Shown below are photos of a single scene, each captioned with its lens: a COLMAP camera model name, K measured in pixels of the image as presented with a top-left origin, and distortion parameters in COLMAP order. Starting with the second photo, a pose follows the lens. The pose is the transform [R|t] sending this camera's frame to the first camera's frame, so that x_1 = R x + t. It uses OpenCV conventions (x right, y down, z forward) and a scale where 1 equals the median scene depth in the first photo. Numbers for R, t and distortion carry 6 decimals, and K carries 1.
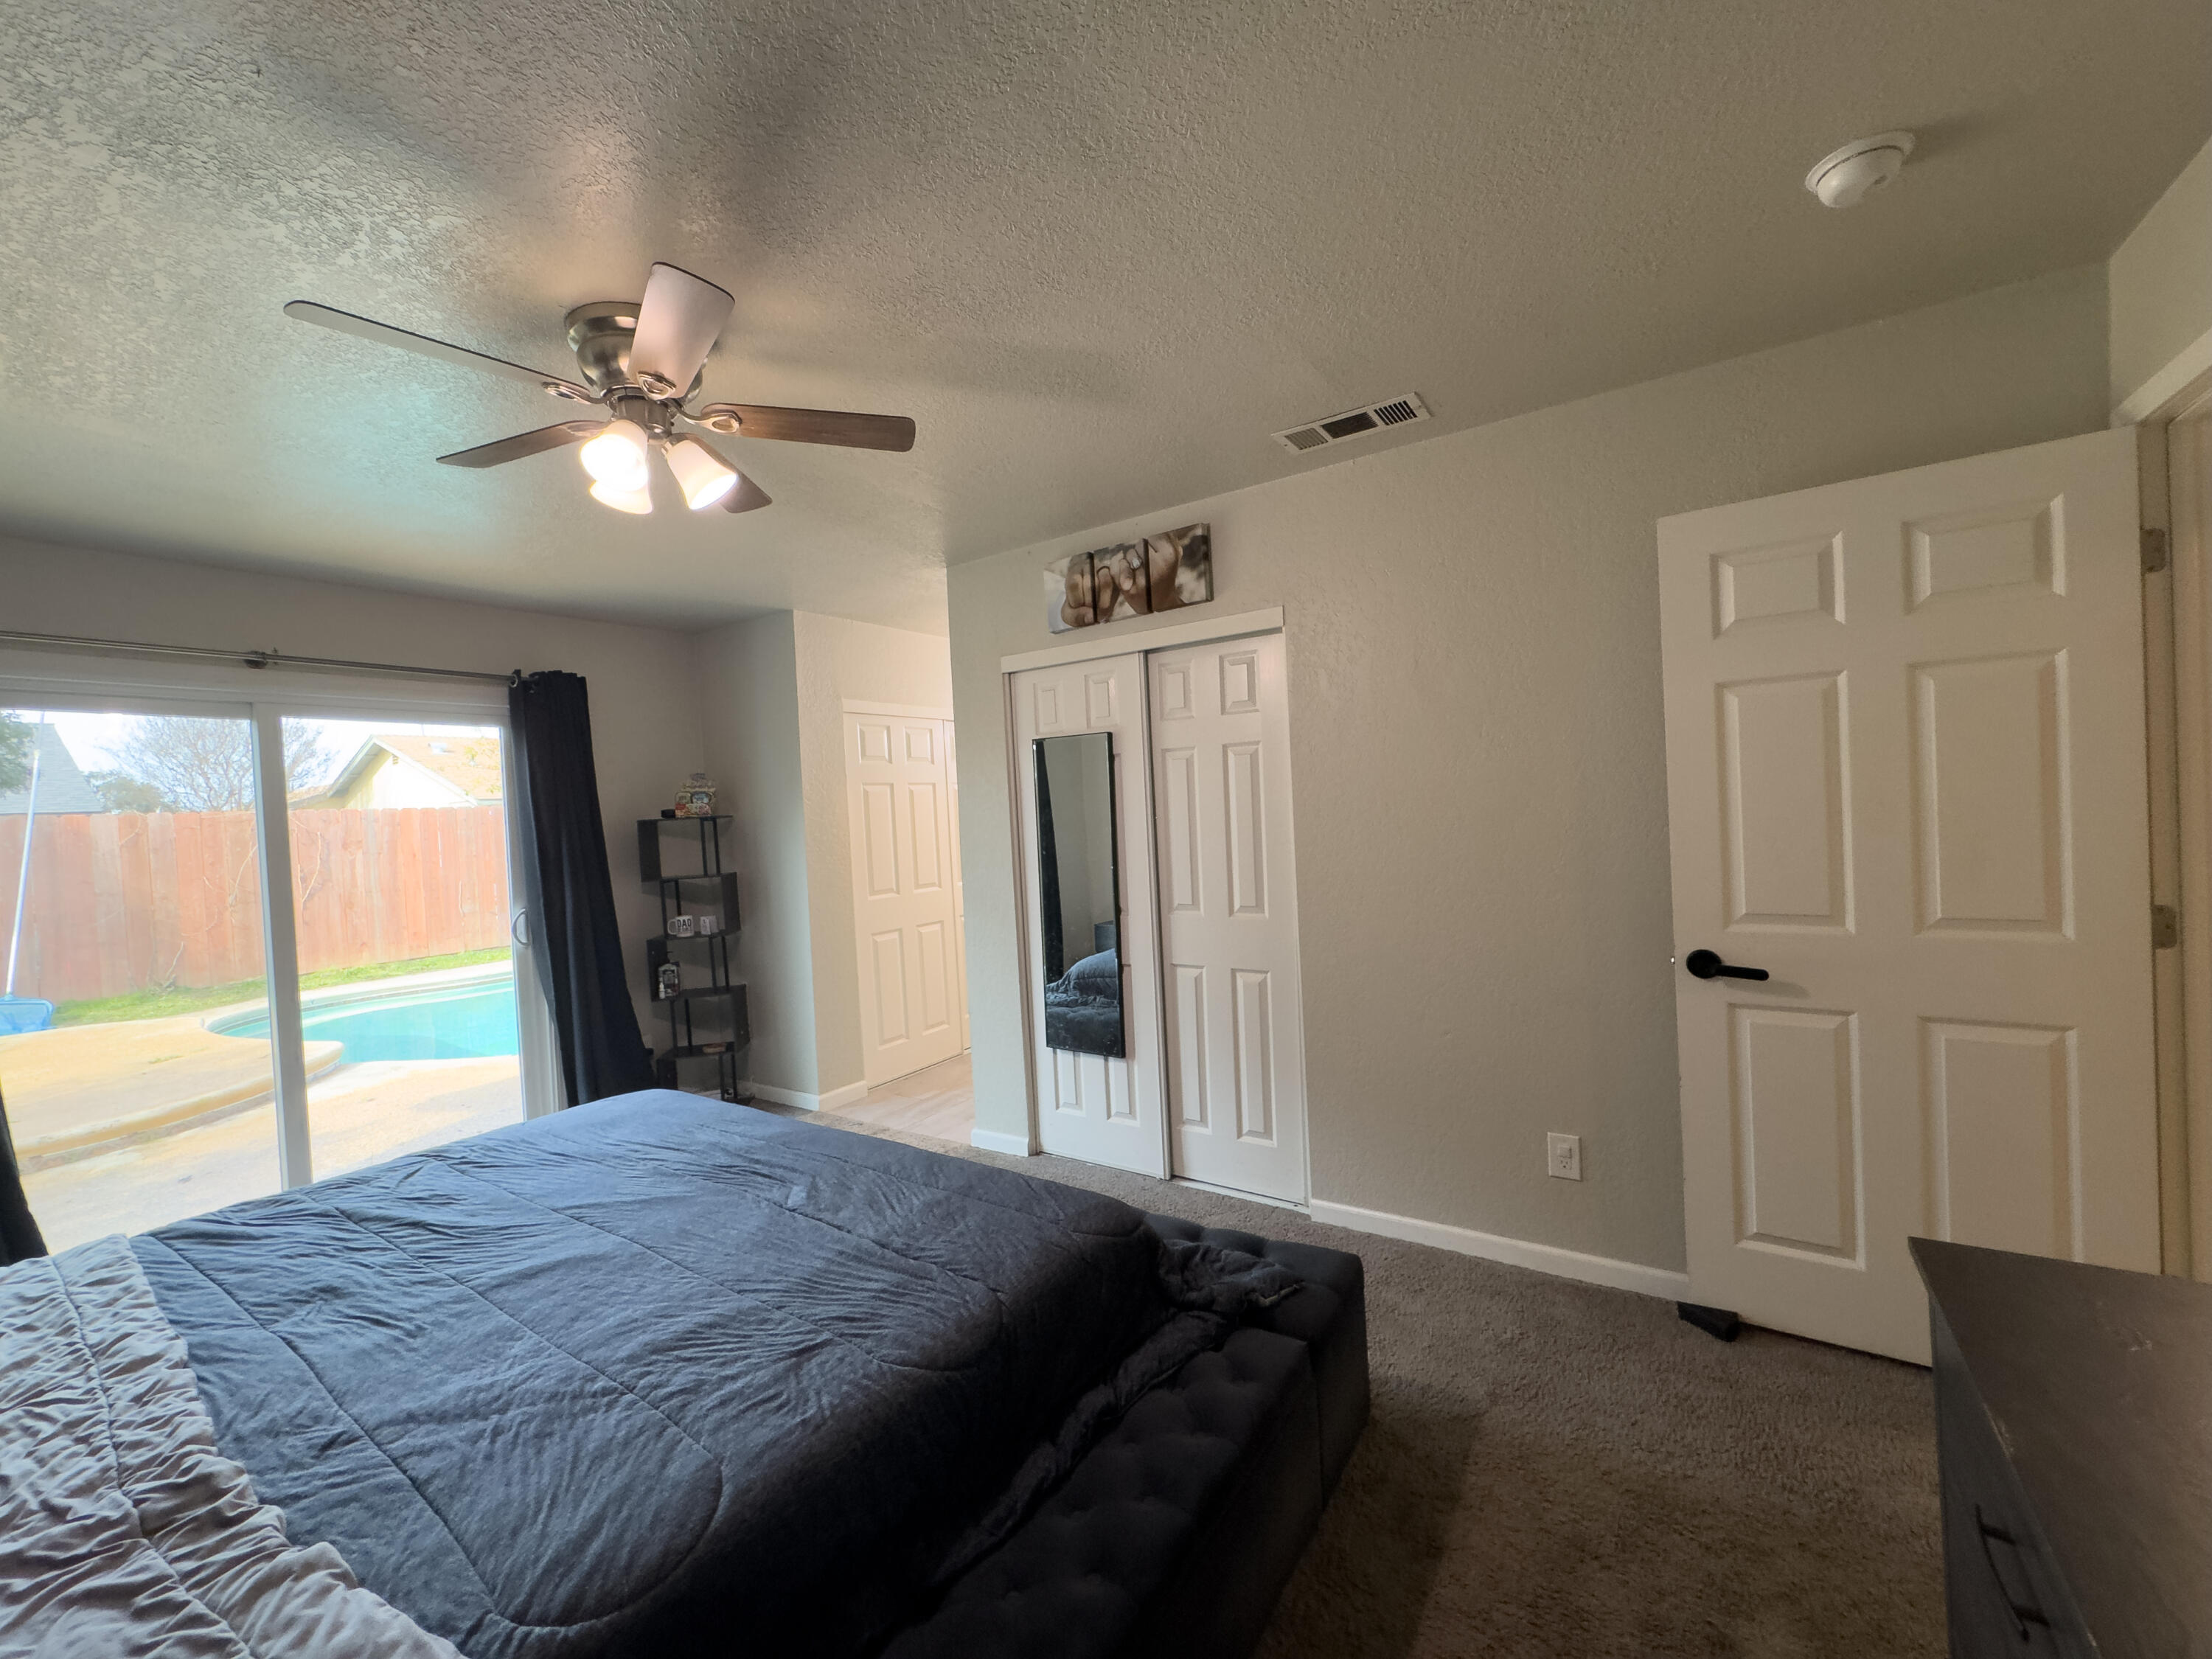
lens RADIAL K [[878.6, 0, 1099.4], [0, 878.6, 829.5], [0, 0, 1]] dist [-0.004236, 0.000968]
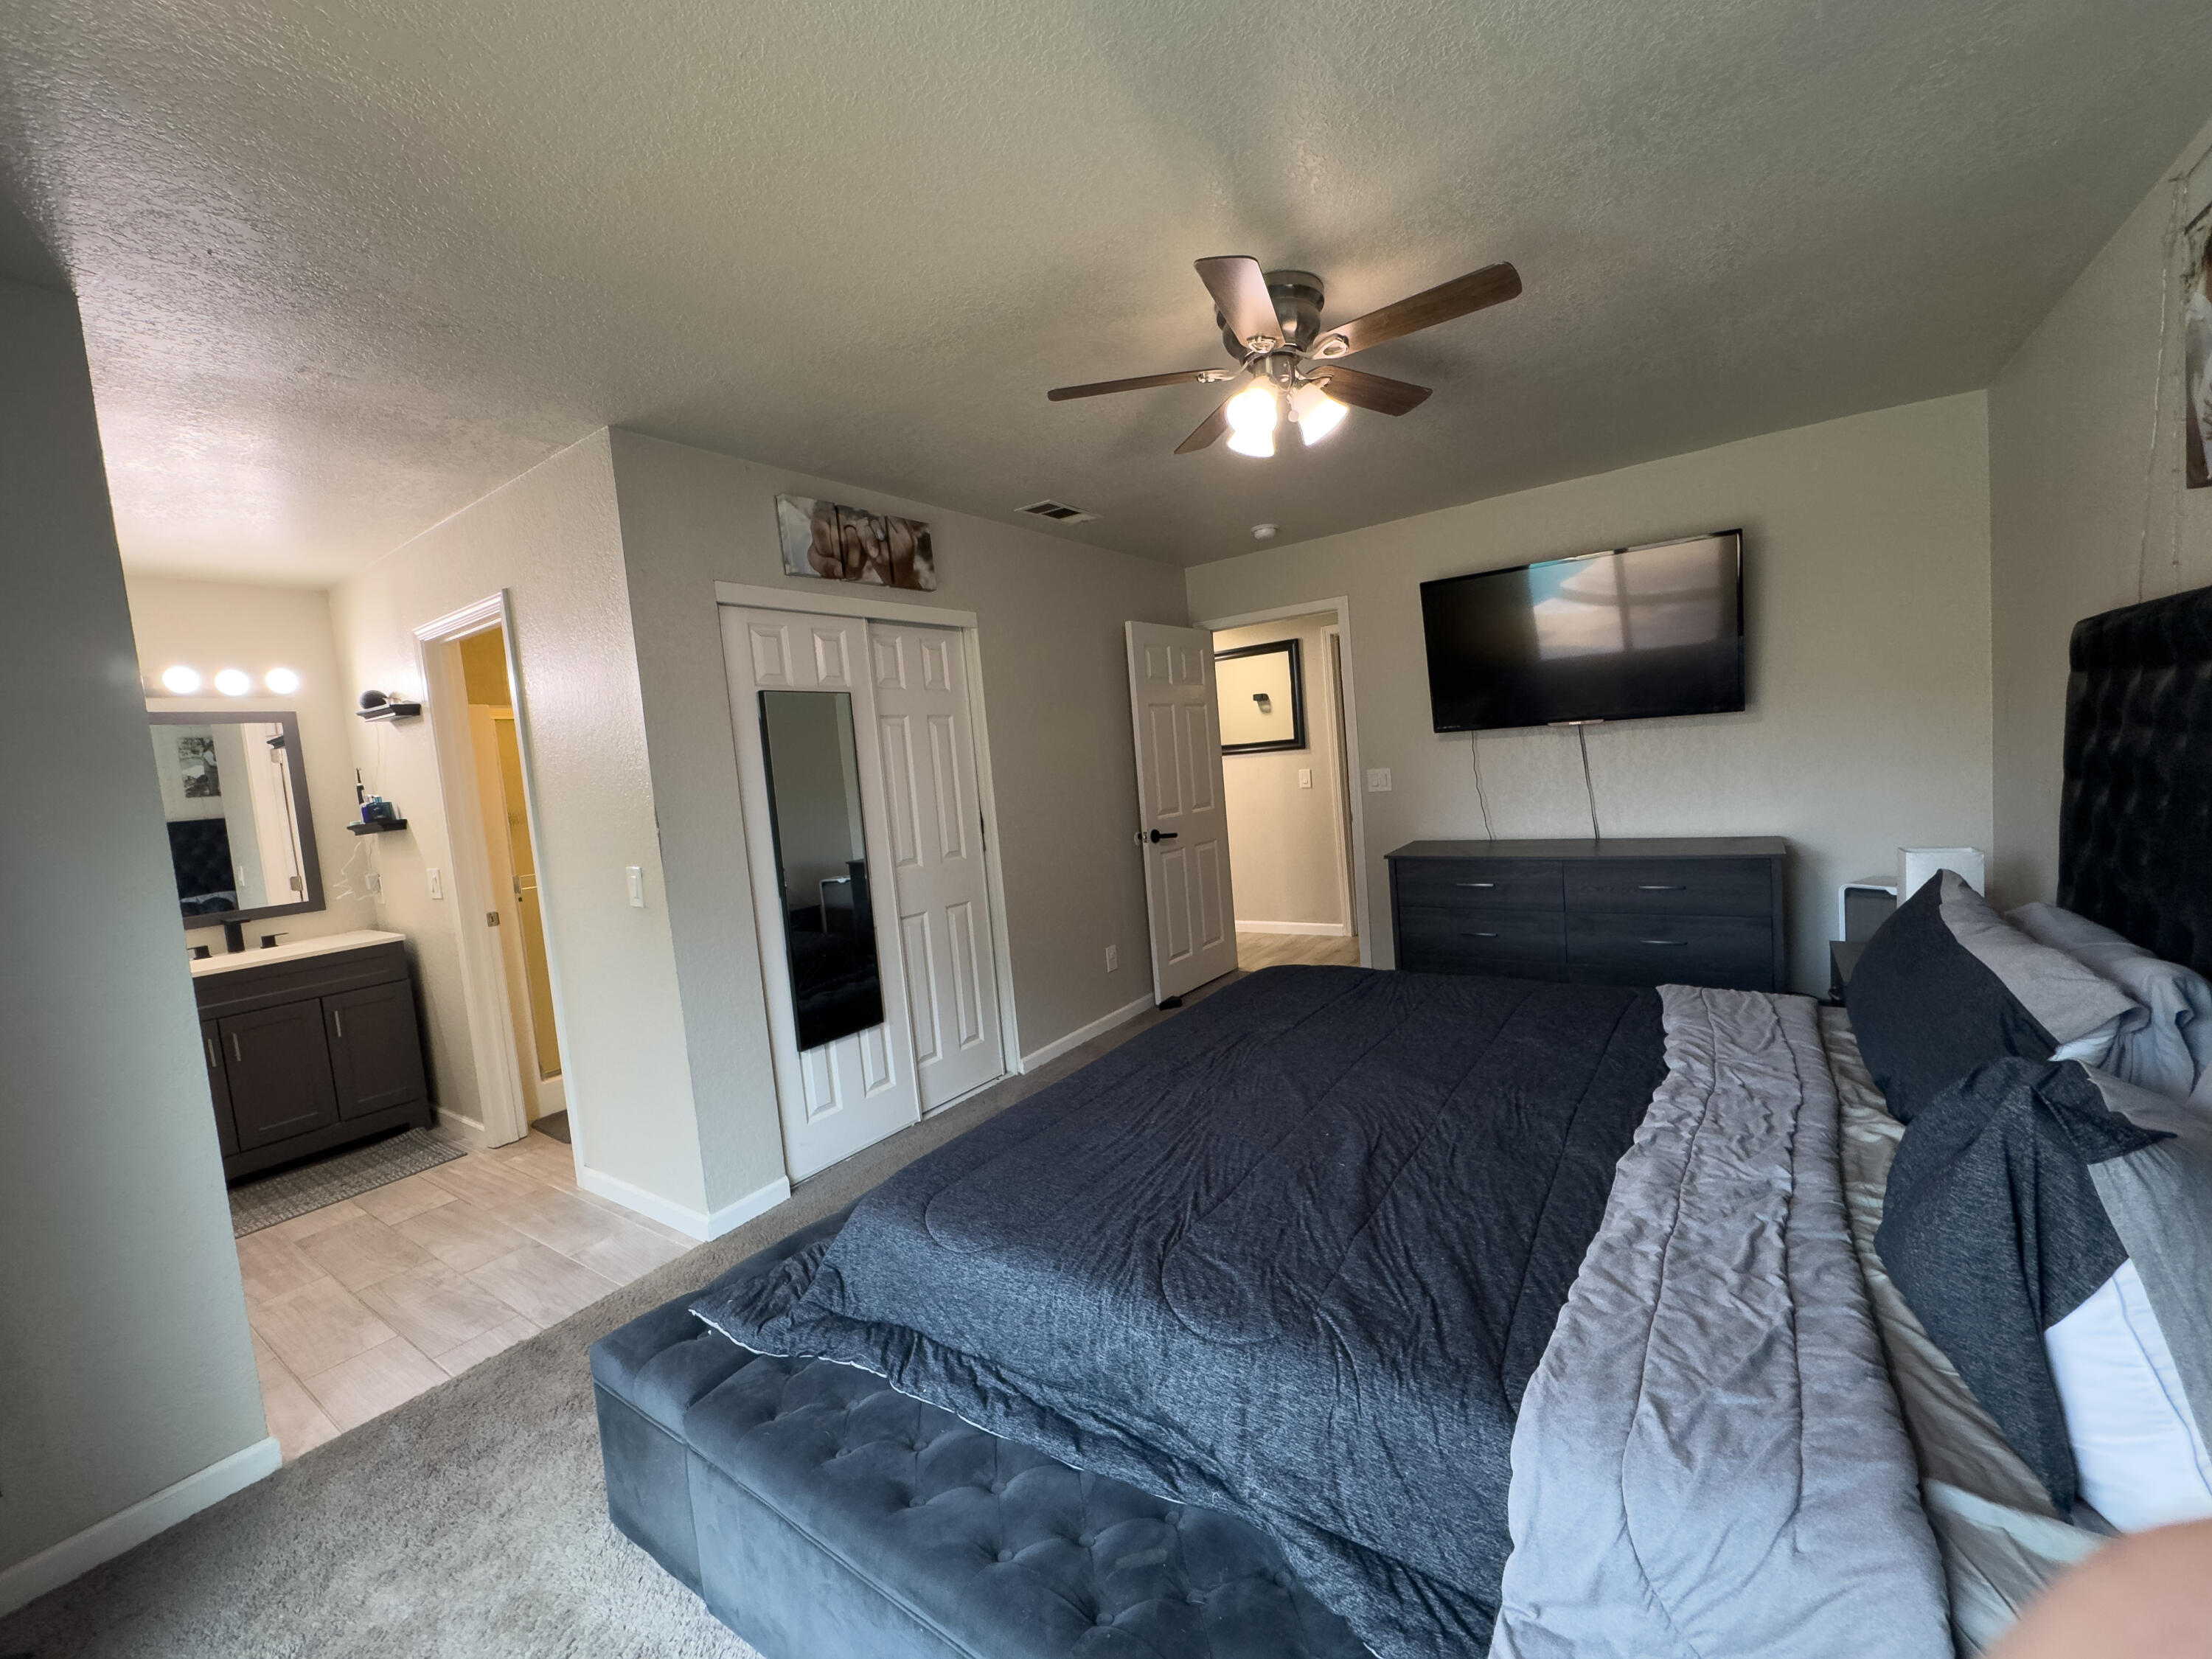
lens RADIAL K [[878.6, 0, 1098.0], [0, 878.6, 825.8], [0, 0, 1]] dist [-0.004236, 0.000968]
pose [[0.048079, -0.027404, 0.998468, -0.992795], [0.110176, 0.993669, 0.021967, 0.047393], [-0.992749, 0.108951, 0.050794, 0.717854]]
